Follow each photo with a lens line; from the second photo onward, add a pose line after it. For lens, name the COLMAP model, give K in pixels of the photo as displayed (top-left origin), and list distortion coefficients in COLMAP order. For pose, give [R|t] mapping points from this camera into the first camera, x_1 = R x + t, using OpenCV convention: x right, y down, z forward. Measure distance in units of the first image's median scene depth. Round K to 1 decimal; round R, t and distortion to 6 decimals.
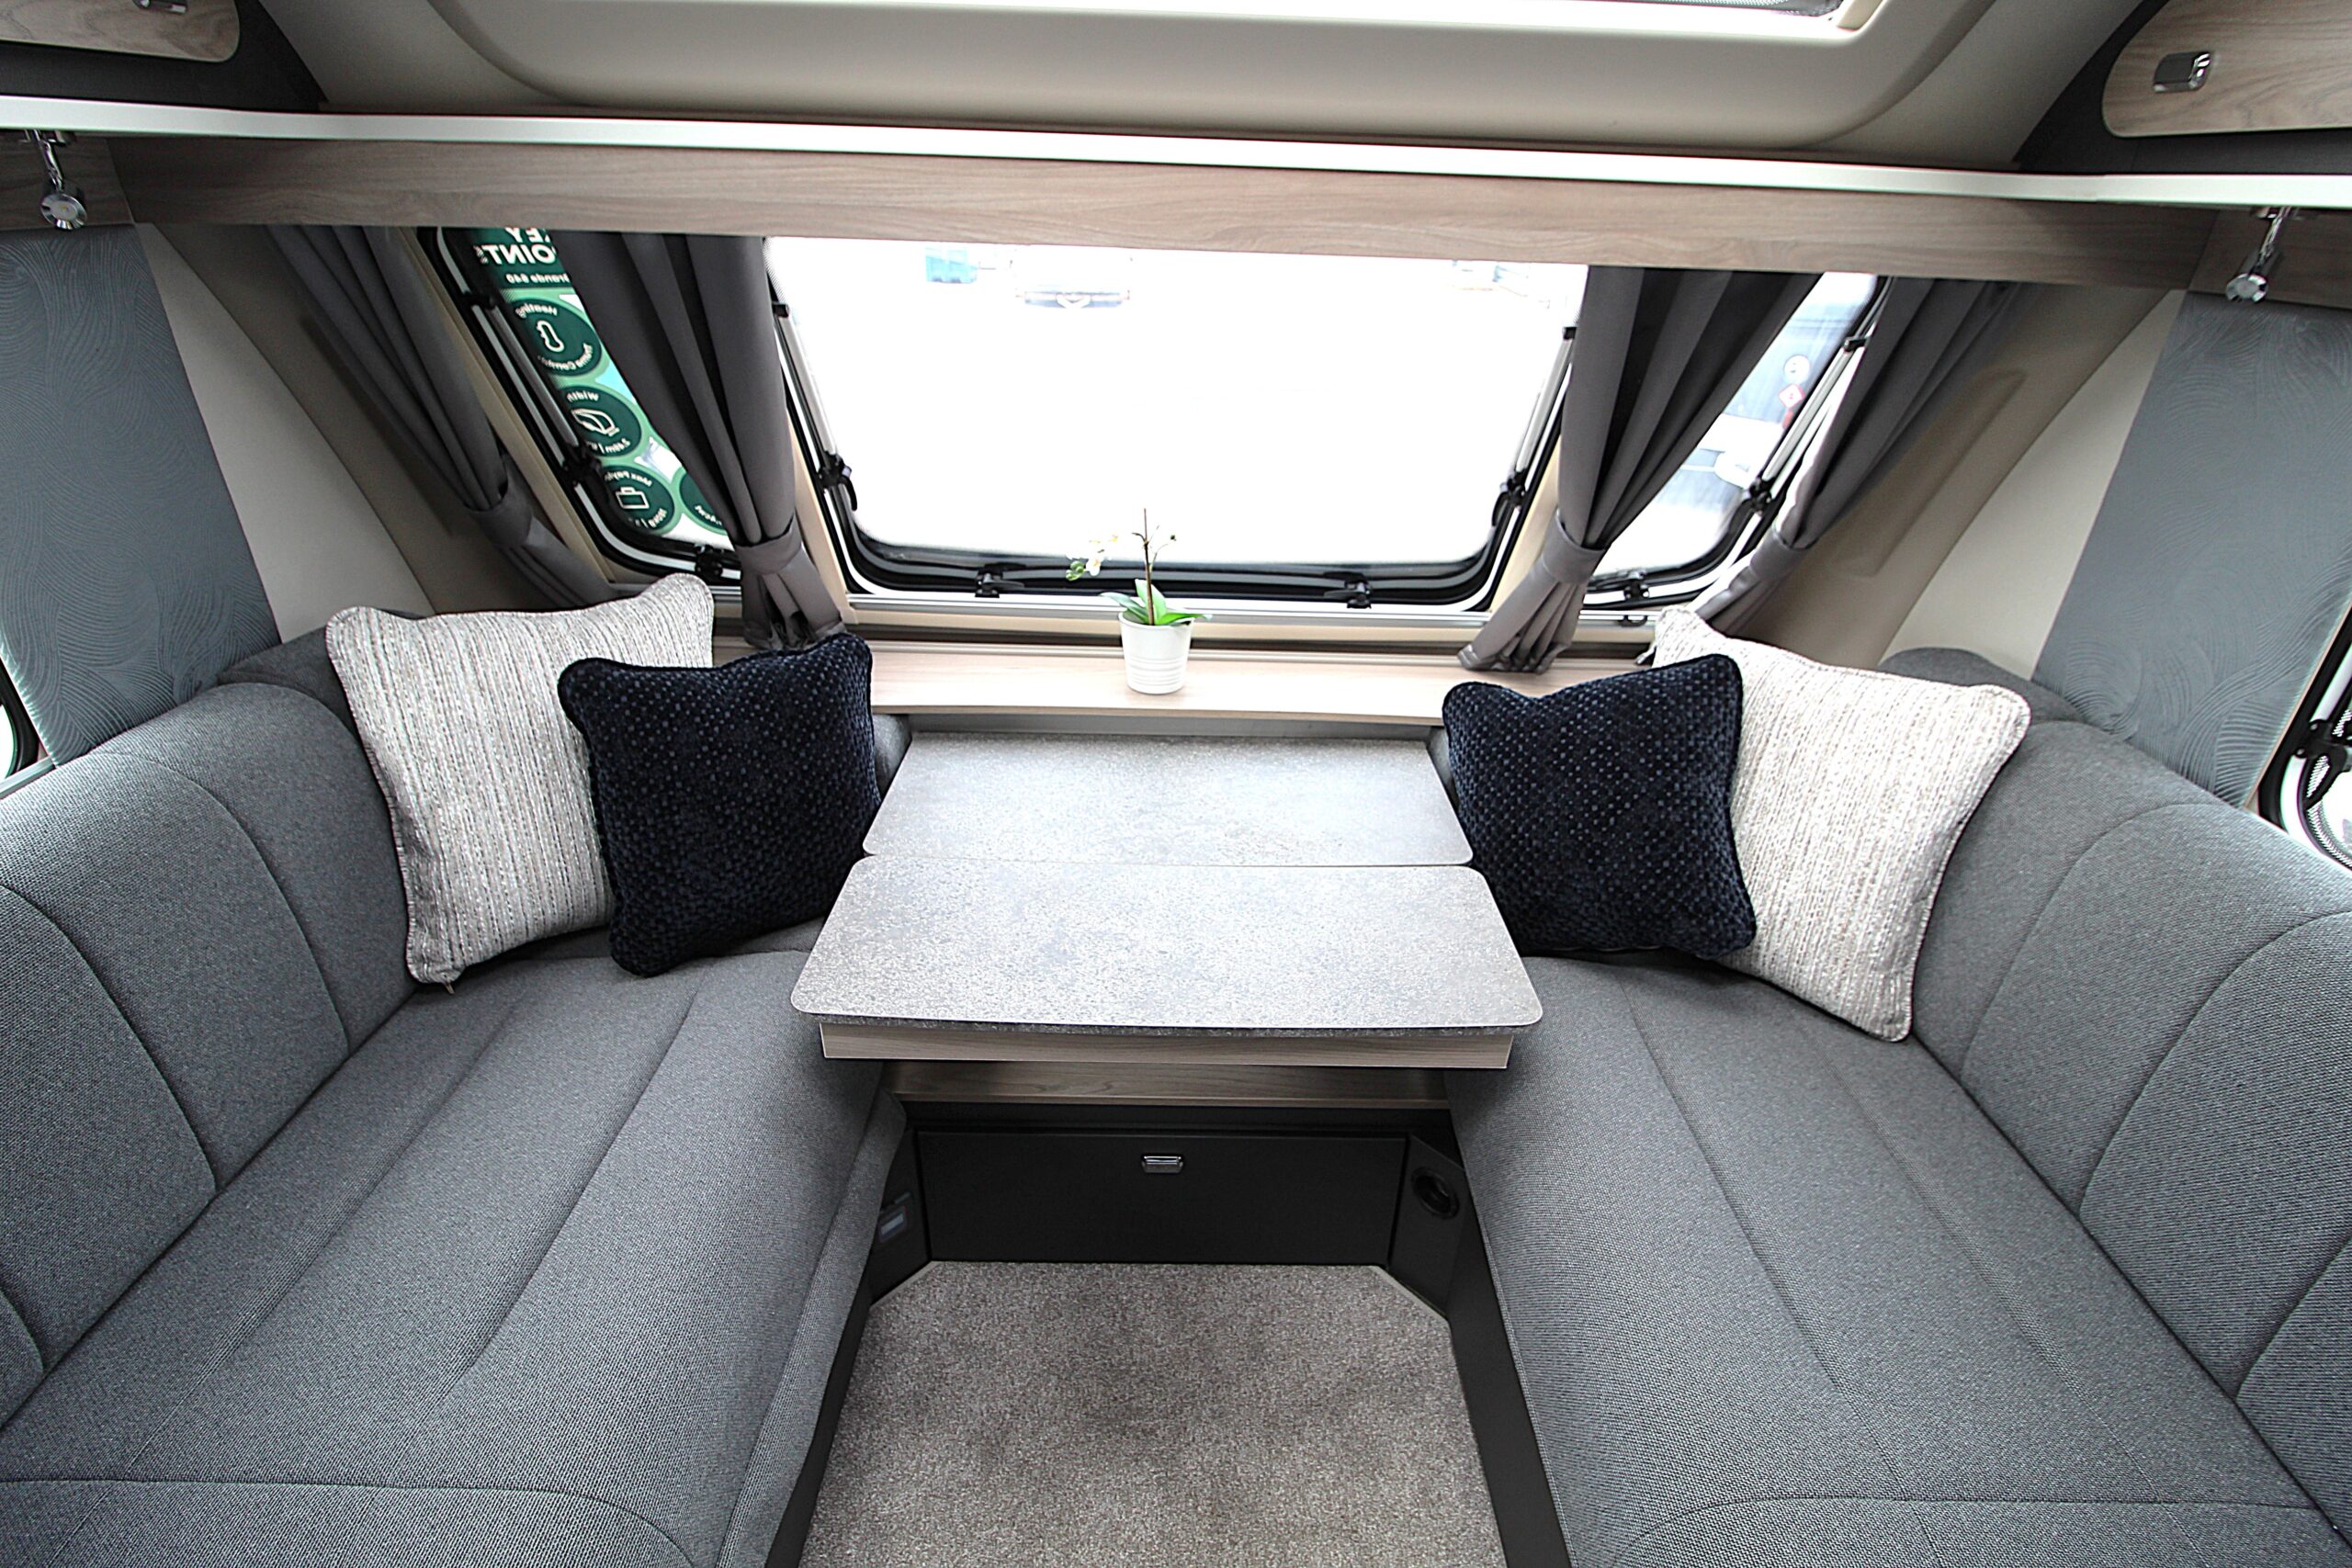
lens RADIAL K [[1094.1, 0, 1188.2], [0, 1094.1, 769.6], [0, 0, 1]] dist [-0.001329, -0.011863]
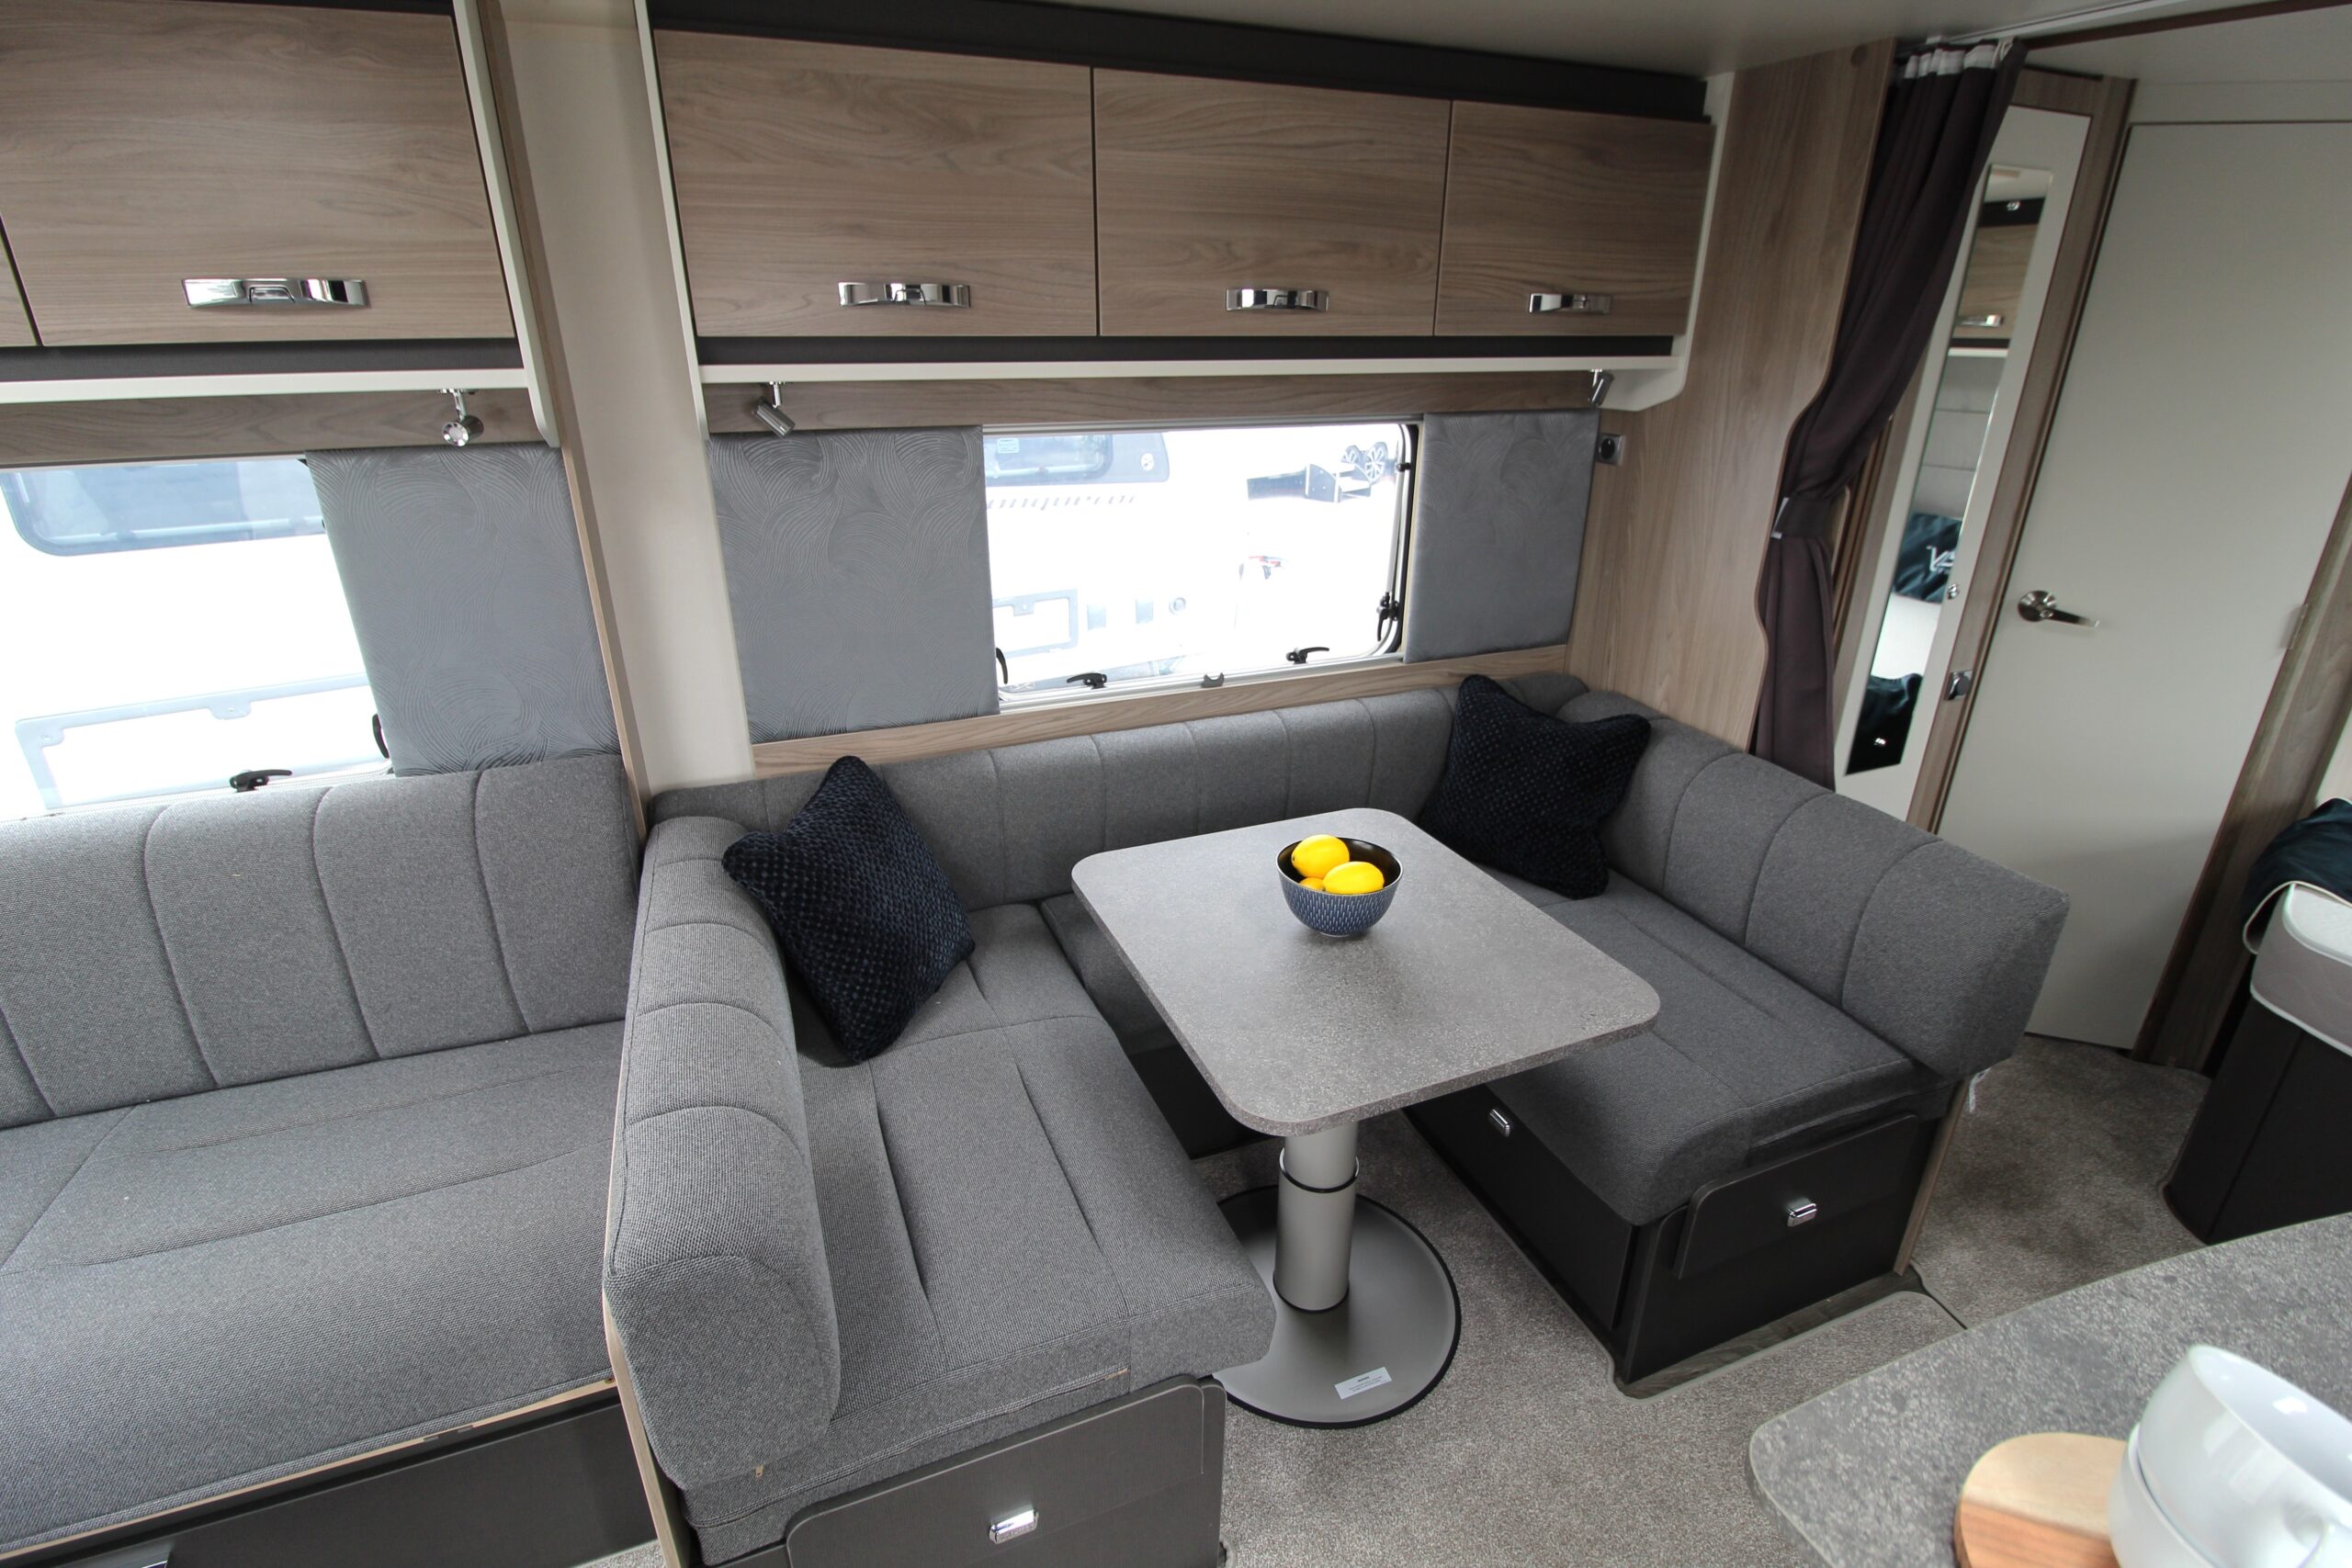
lens RADIAL K [[1094.1, 0, 1184.7], [0, 1094.1, 769.1], [0, 0, 1]] dist [-0.001329, -0.011863]
pose [[-0.376383, -0.376865, 0.846351, -0.557328], [0.417964, 0.746210, 0.518148, 0.061033], [-0.826826, 0.548766, -0.123344, -0.321897]]
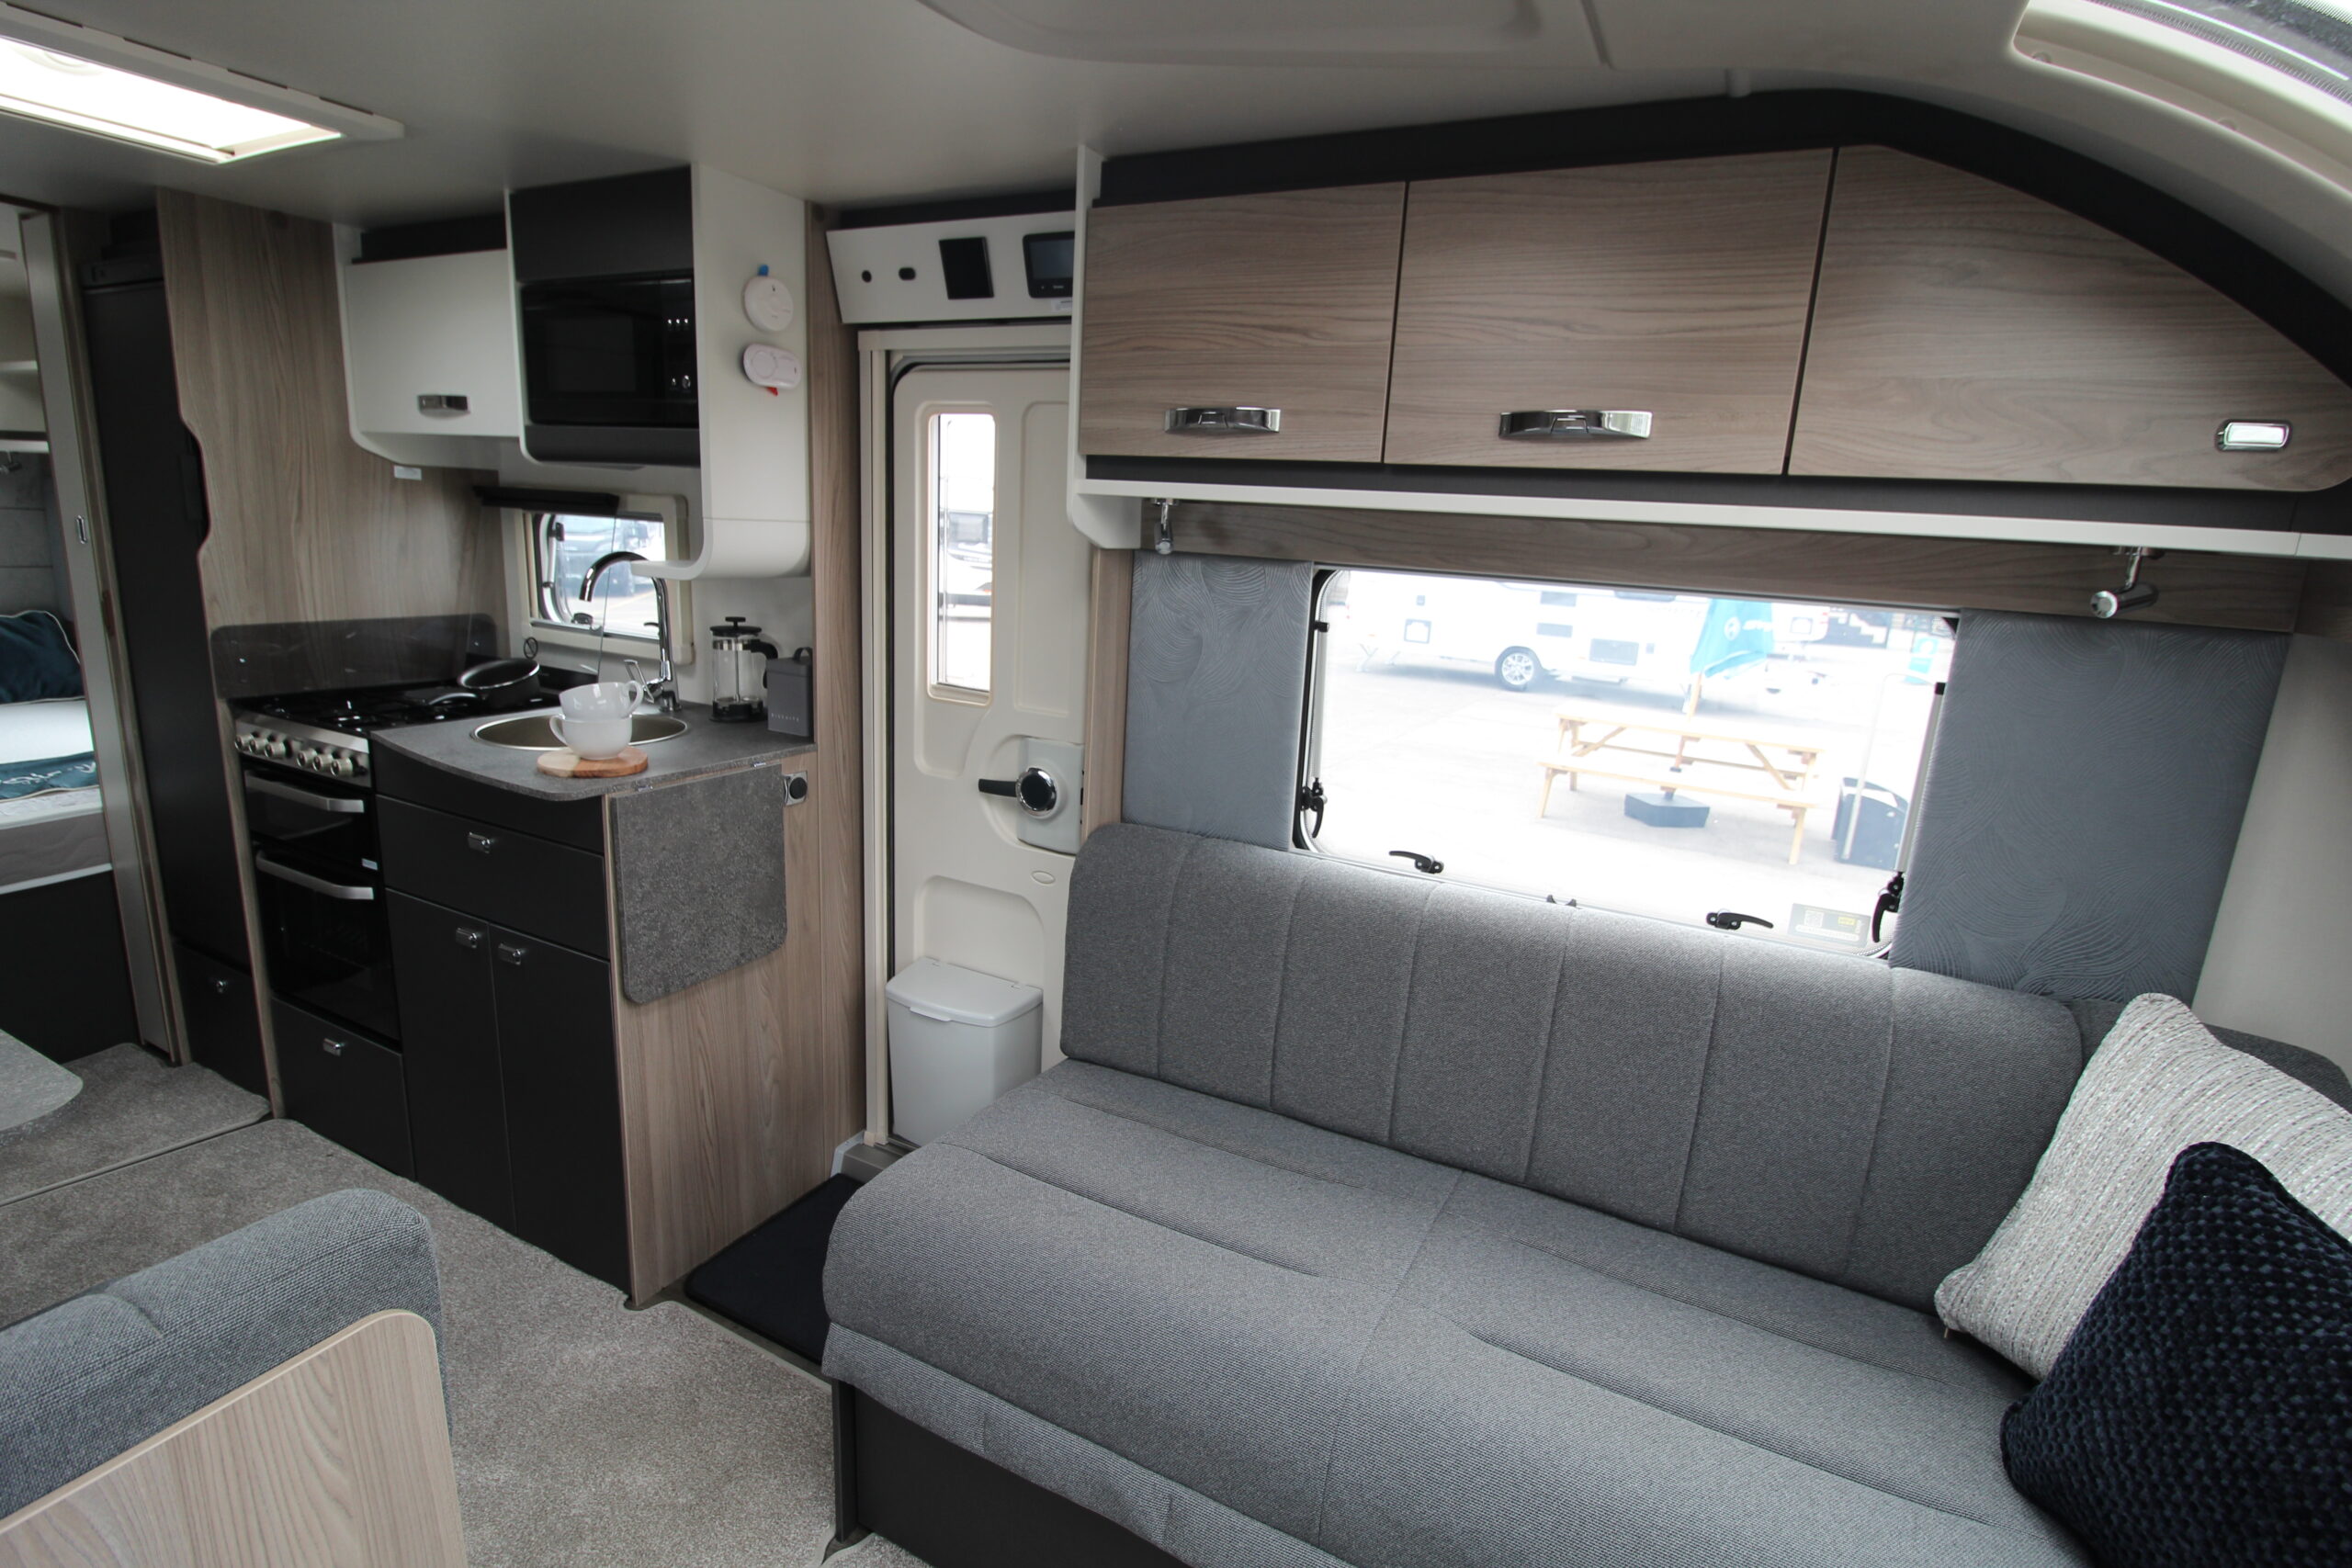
lens RADIAL K [[1094.1, 0, 1188.5], [0, 1094.1, 768.4], [0, 0, 1]] dist [-0.001329, -0.011863]
pose [[-0.452997, 0.142858, -0.879992, 0.415454], [-0.475128, 0.796529, 0.373892, -0.245872], [0.754352, 0.587481, -0.292950, 0.495324]]
